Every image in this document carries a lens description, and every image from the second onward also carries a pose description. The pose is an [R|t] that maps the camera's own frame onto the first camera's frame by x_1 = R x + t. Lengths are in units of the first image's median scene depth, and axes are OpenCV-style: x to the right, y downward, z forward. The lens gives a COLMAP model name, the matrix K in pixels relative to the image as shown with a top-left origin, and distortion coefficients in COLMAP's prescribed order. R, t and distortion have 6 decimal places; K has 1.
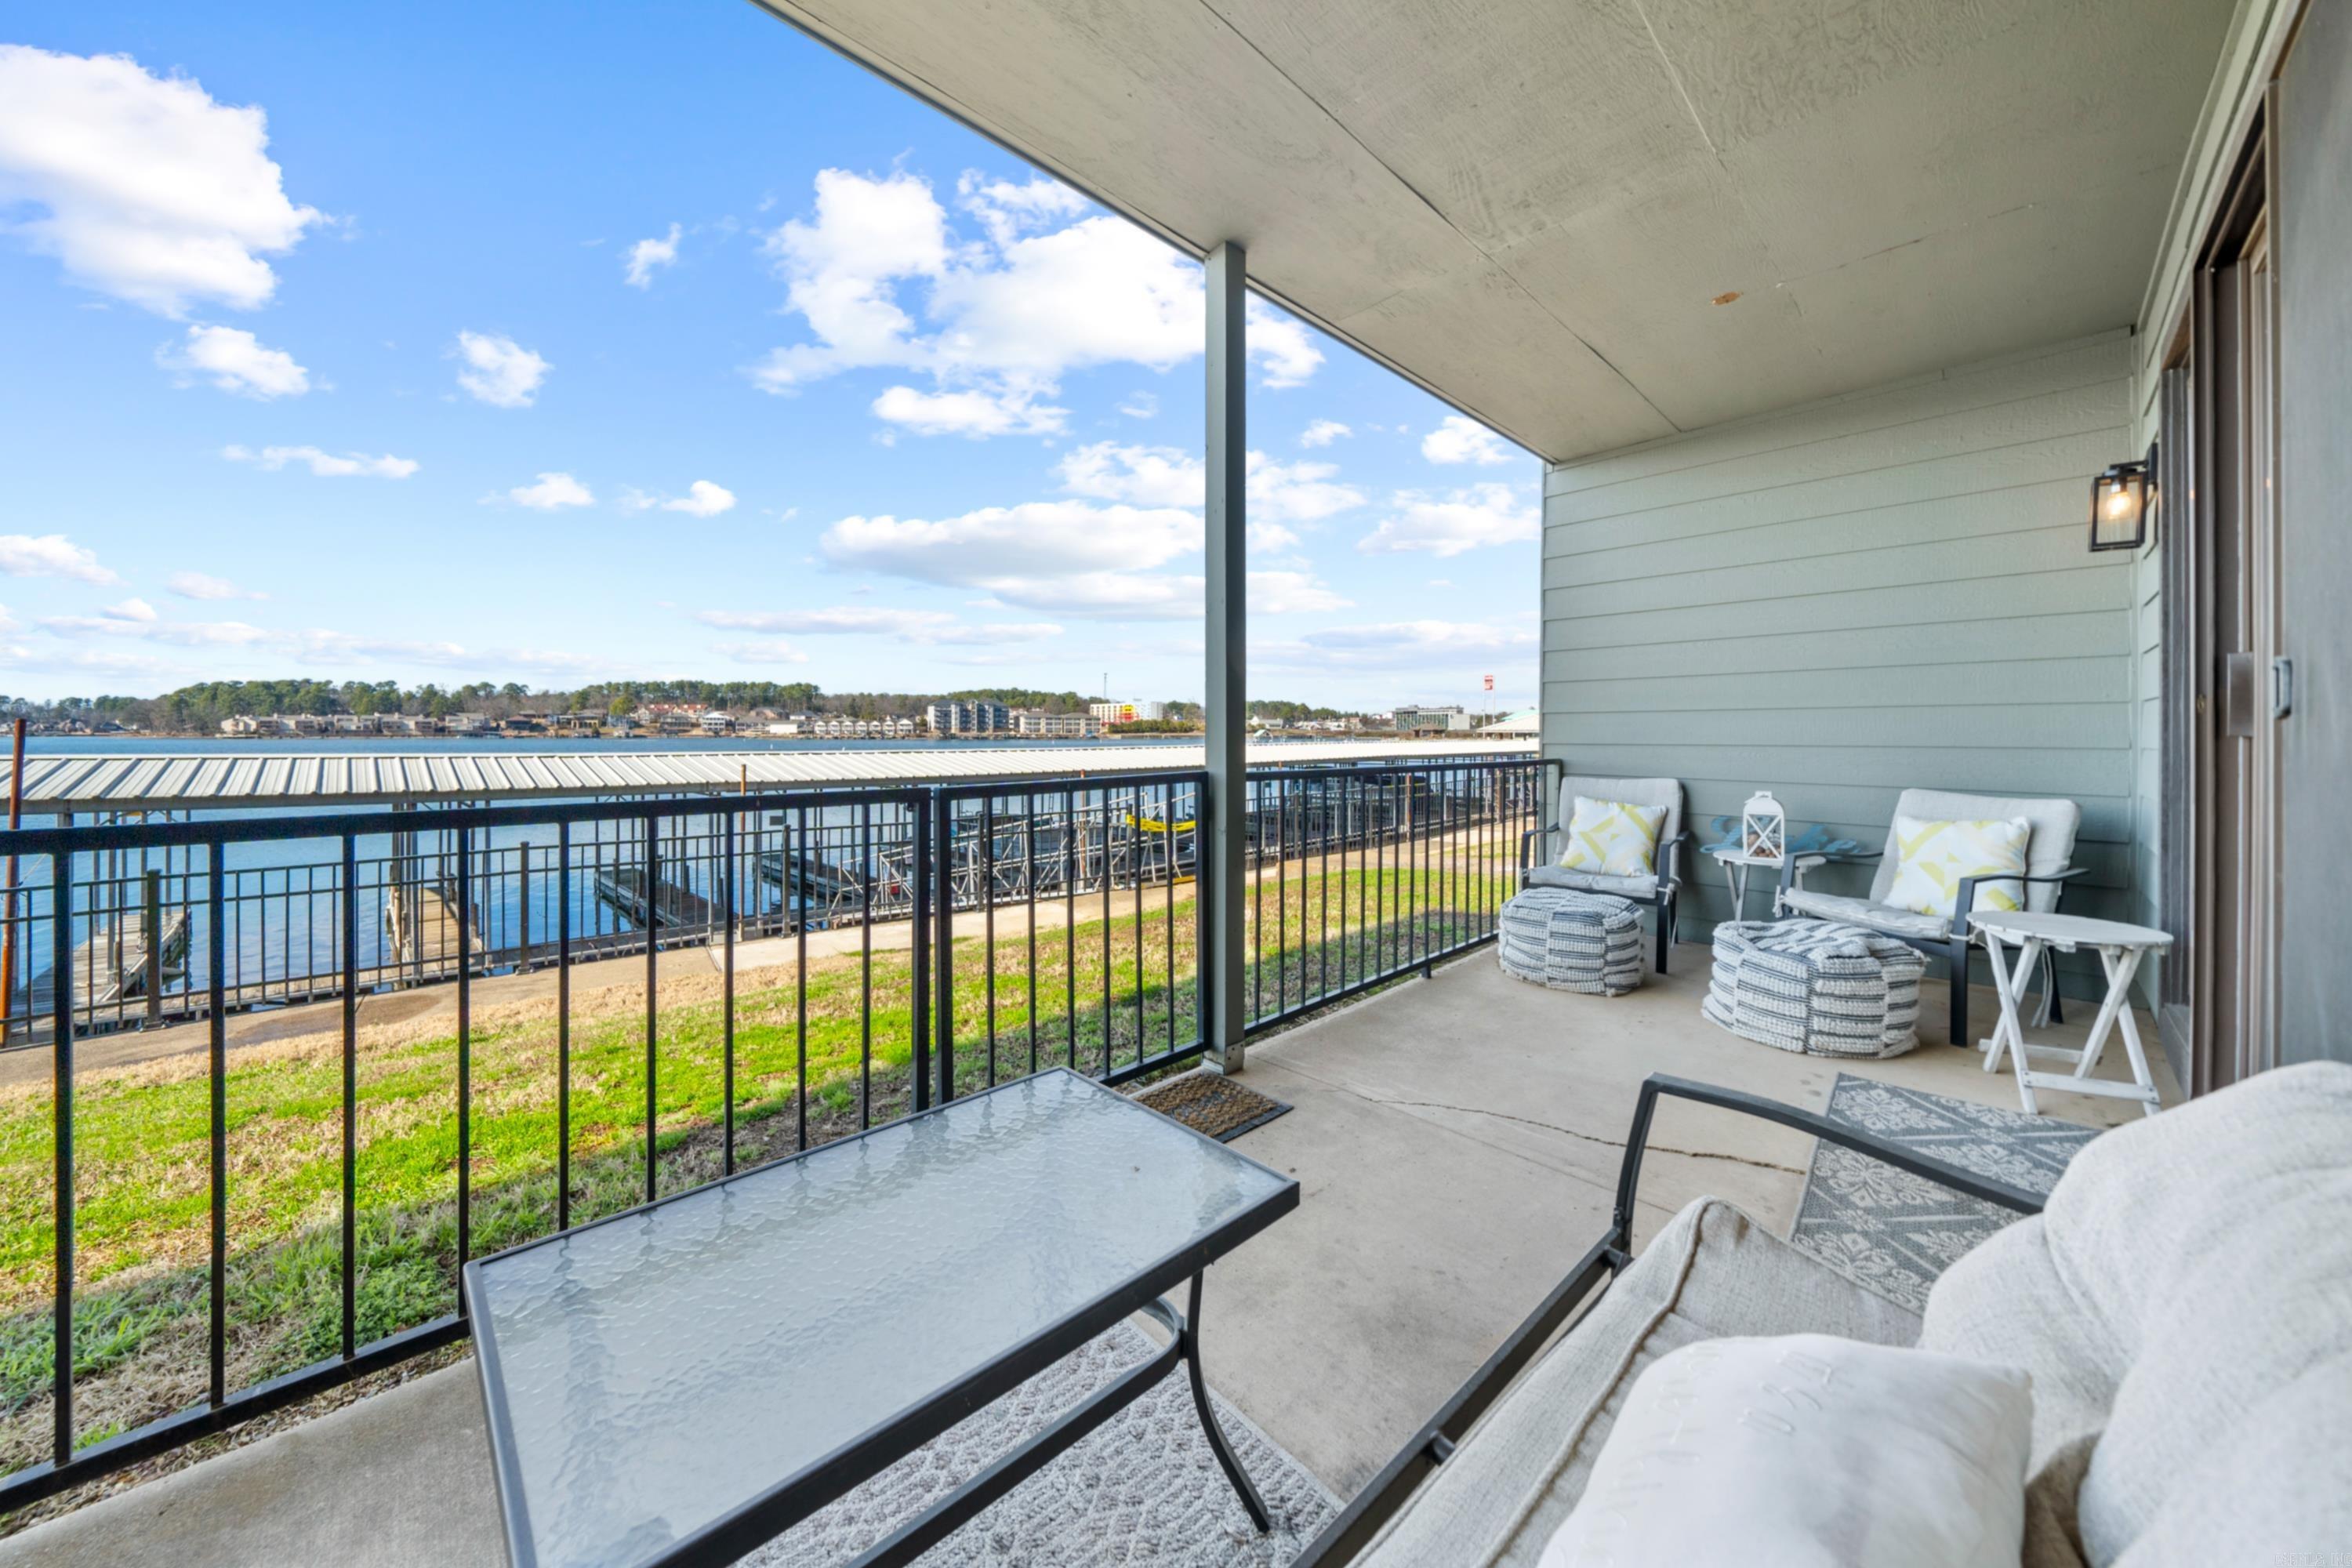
lens RADIAL K [[818.2, 0, 1169.1], [0, 818.2, 717.6], [0, 0, 1]] dist [0.000208, 0.000007]
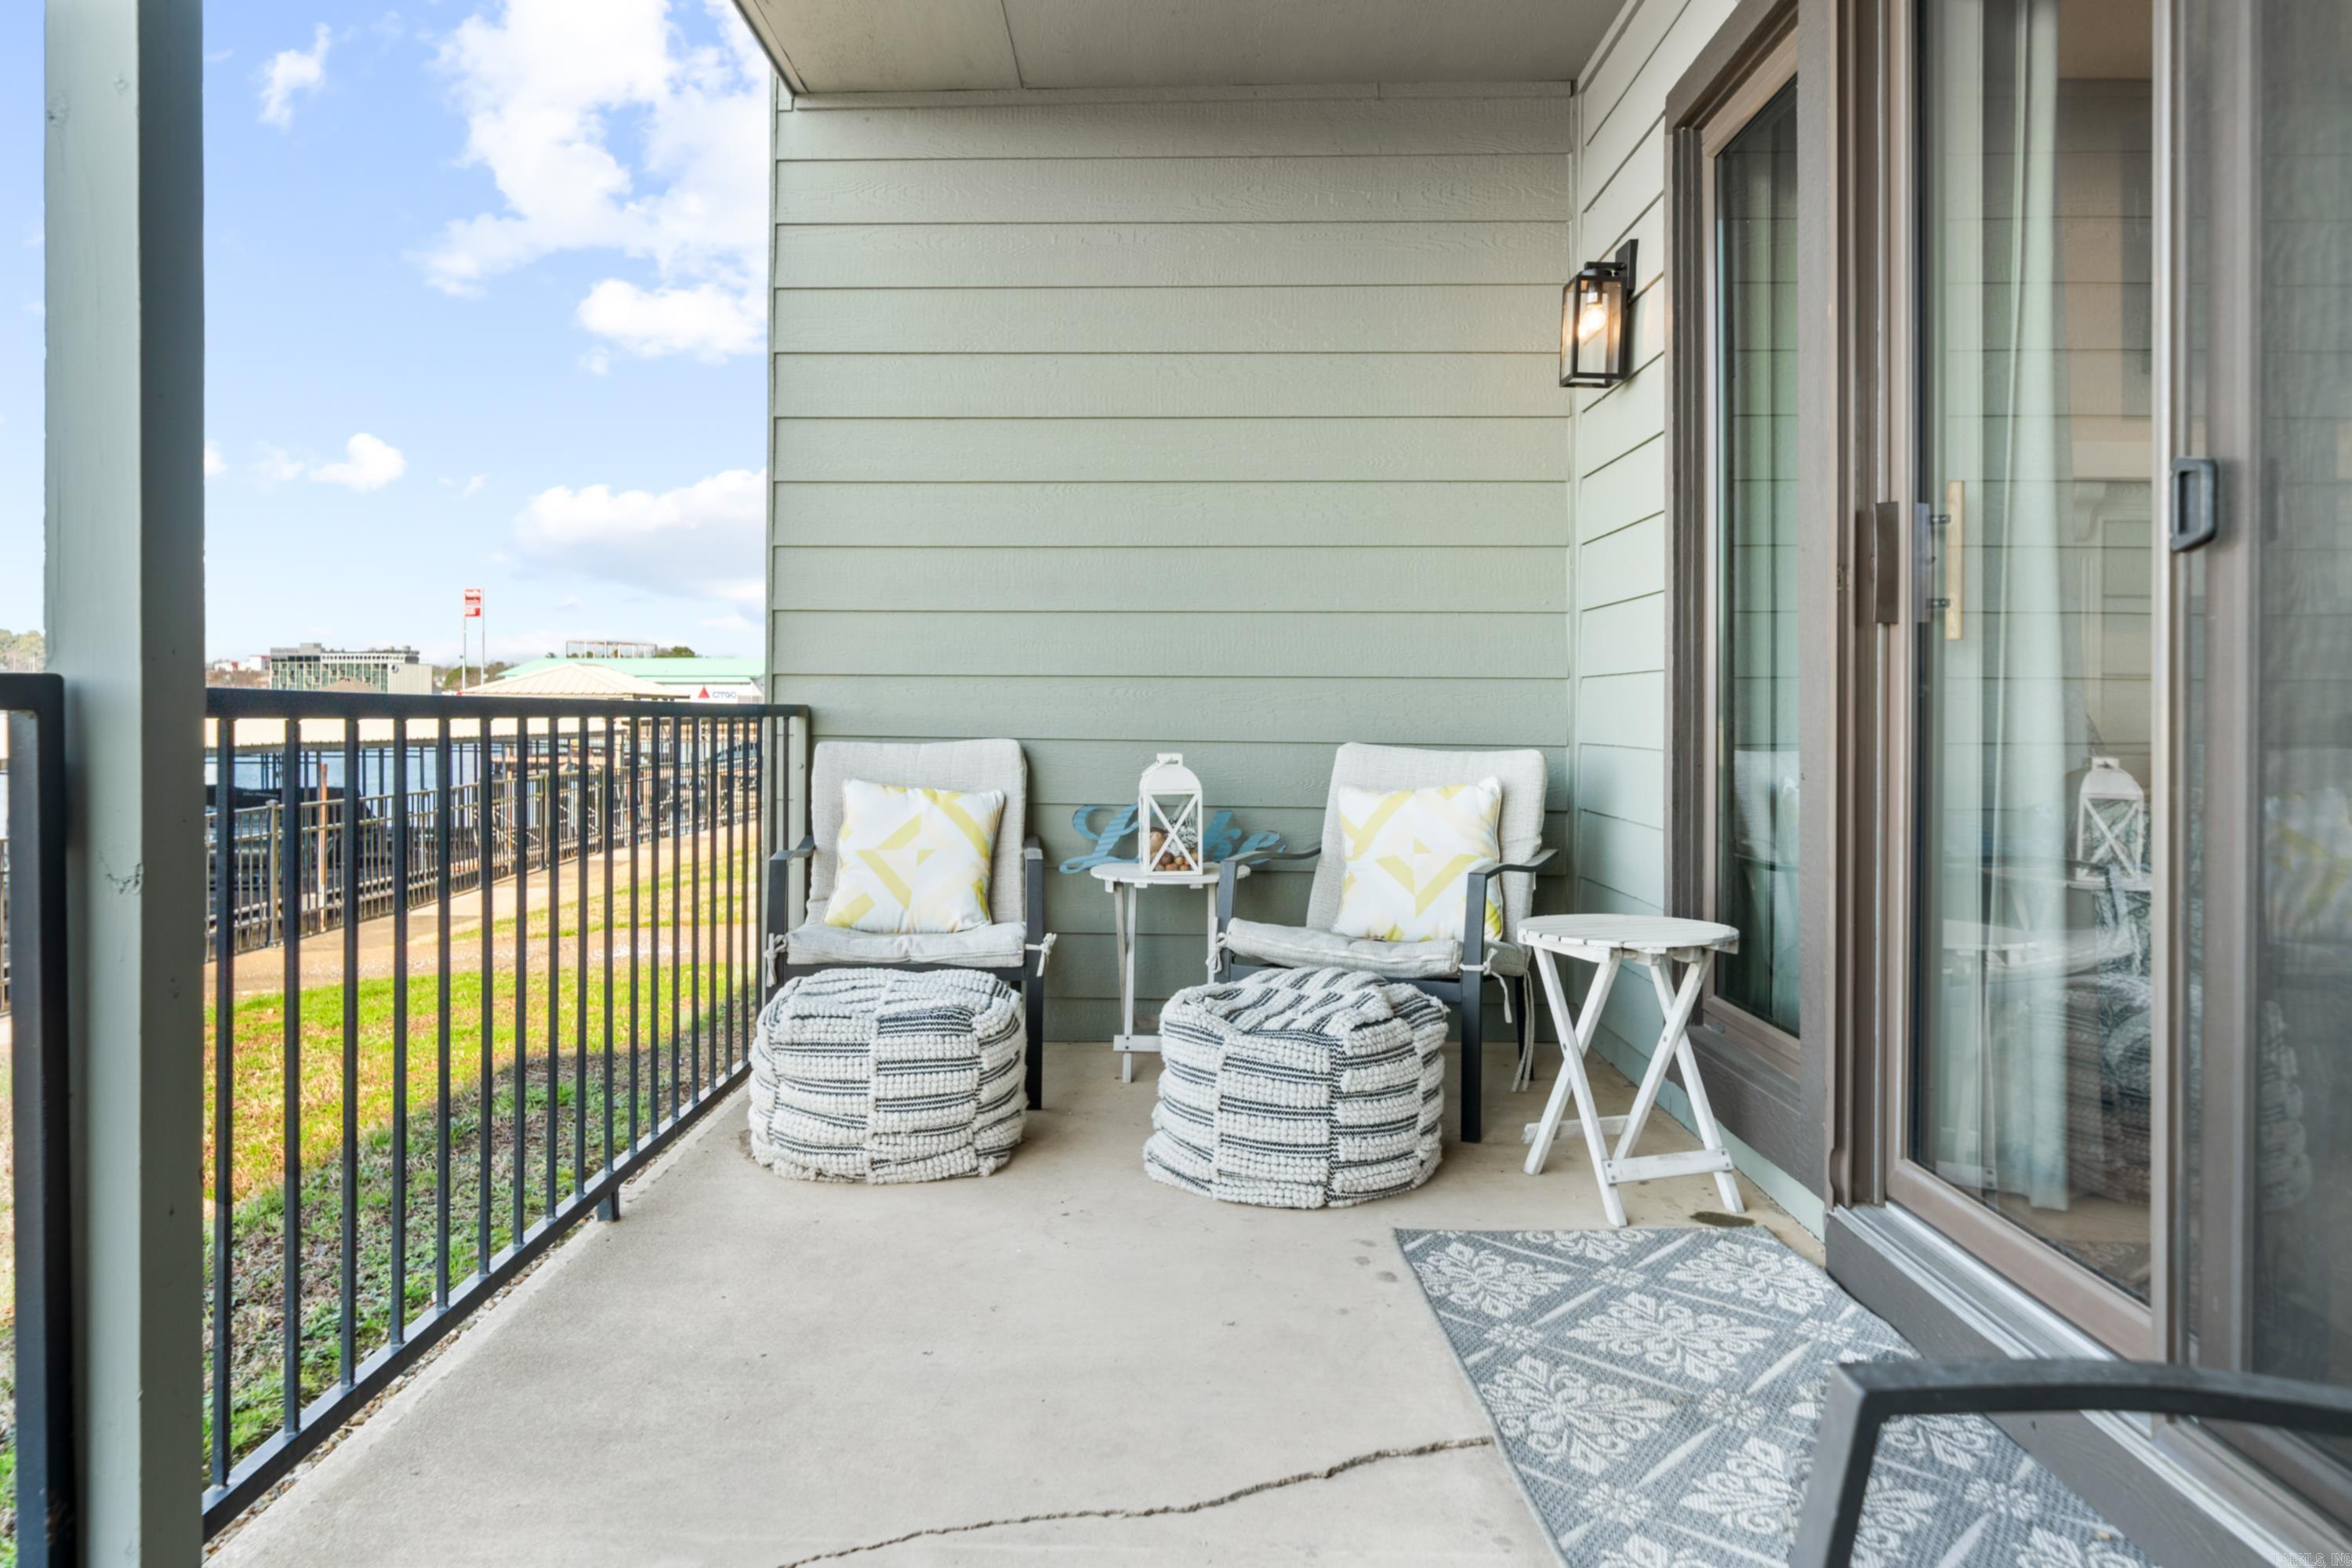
lens RADIAL K [[1618.3, 0, 1168.0], [0, 1618.3, 701.3], [0, 0, 1]] dist [0.001302, -0.000038]
pose [[0.718711, 0.001758, 0.695307, -0.049318], [-0.016442, 0.999760, 0.014468, 0.045136], [-0.695114, -0.021831, 0.718568, 0.244493]]
